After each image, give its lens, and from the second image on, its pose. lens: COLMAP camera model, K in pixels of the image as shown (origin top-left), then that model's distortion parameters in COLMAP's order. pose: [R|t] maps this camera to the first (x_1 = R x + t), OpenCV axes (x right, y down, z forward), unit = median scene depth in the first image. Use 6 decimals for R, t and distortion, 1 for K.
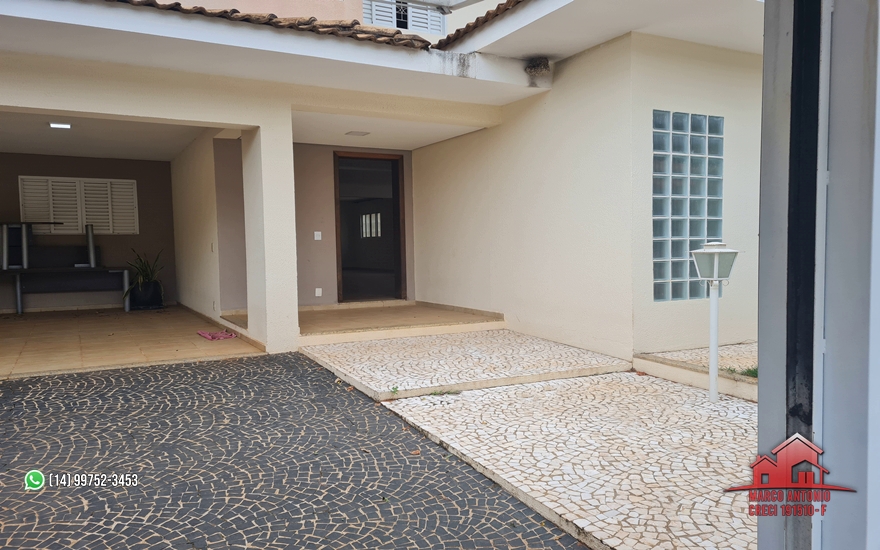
lens RADIAL K [[661.4, 0, 439.2], [0, 661.4, 275.1], [0, 0, 1]] dist [0.063199, -0.058348]
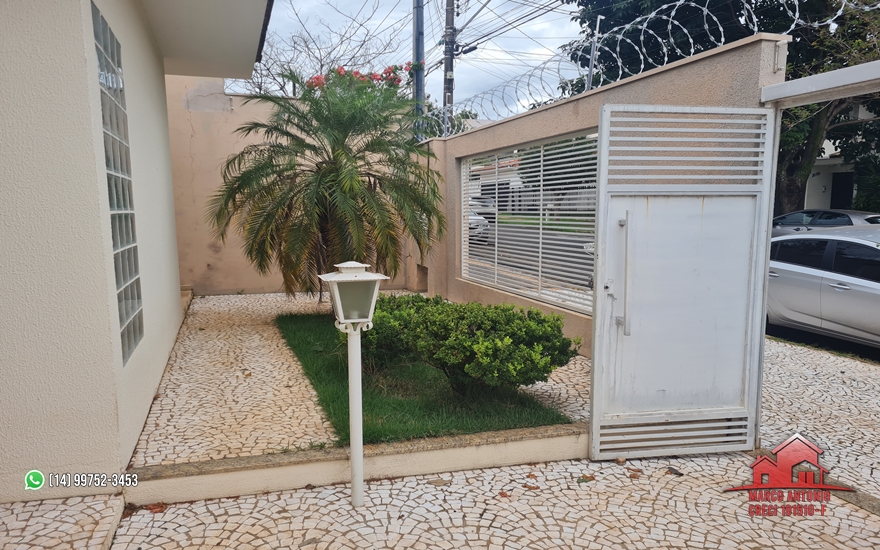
lens RADIAL K [[661.4, 0, 445.4], [0, 661.4, 282.9], [0, 0, 1]] dist [0.063199, -0.058348]
pose [[0.191685, -0.101438, 0.976200, -0.154313], [0.051327, 0.994320, 0.093242, -0.067506], [-0.980114, 0.032233, 0.195802, 0.653069]]
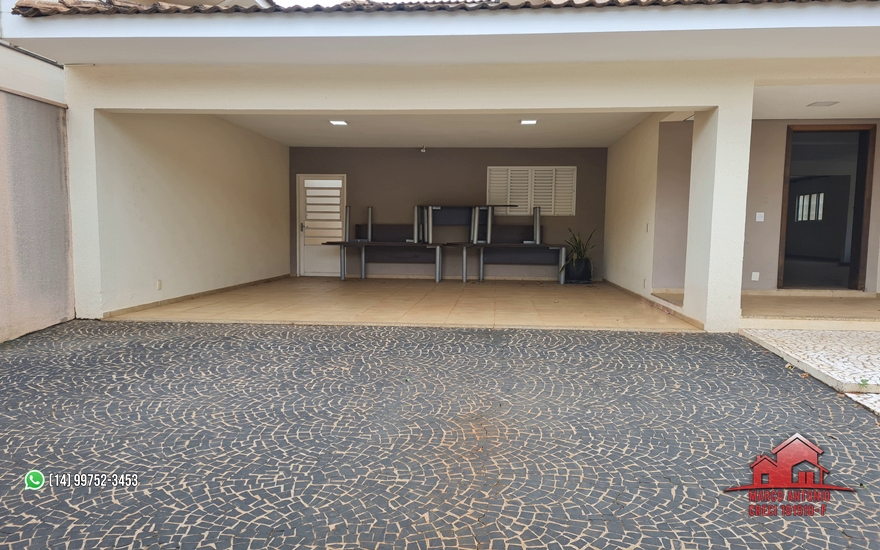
lens RADIAL K [[661.4, 0, 434.9], [0, 661.4, 287.2], [0, 0, 1]] dist [0.063199, -0.058348]
pose [[0.828553, 0.066868, -0.555904, -0.038604], [-0.043492, 0.997530, 0.055166, 0.011679], [0.558219, -0.021531, 0.829414, -0.079730]]
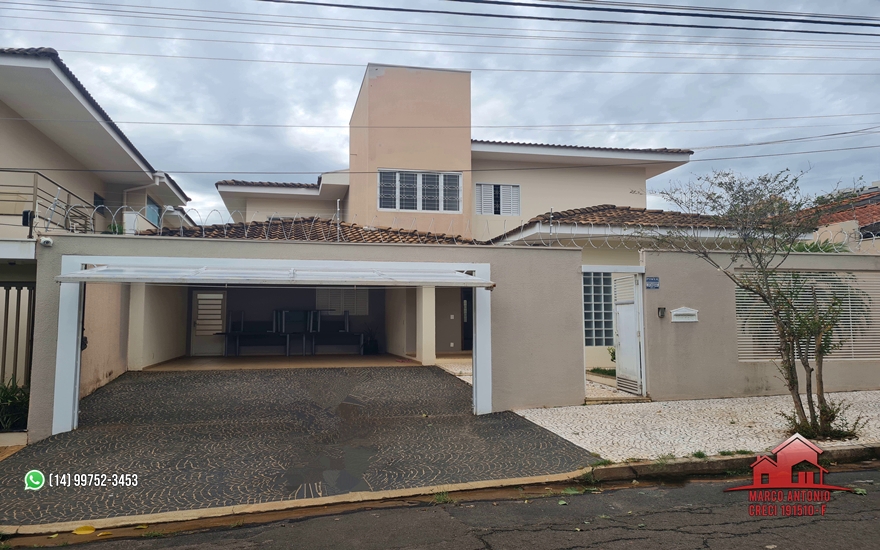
lens RADIAL K [[661.4, 0, 437.3], [0, 661.4, 274.9], [0, 0, 1]] dist [0.063199, -0.058348]
pose [[0.959512, -0.014091, -0.281316, 0.485814], [-0.018809, 0.993313, -0.113911, 0.064880], [0.281040, 0.114591, 0.952830, -1.347904]]
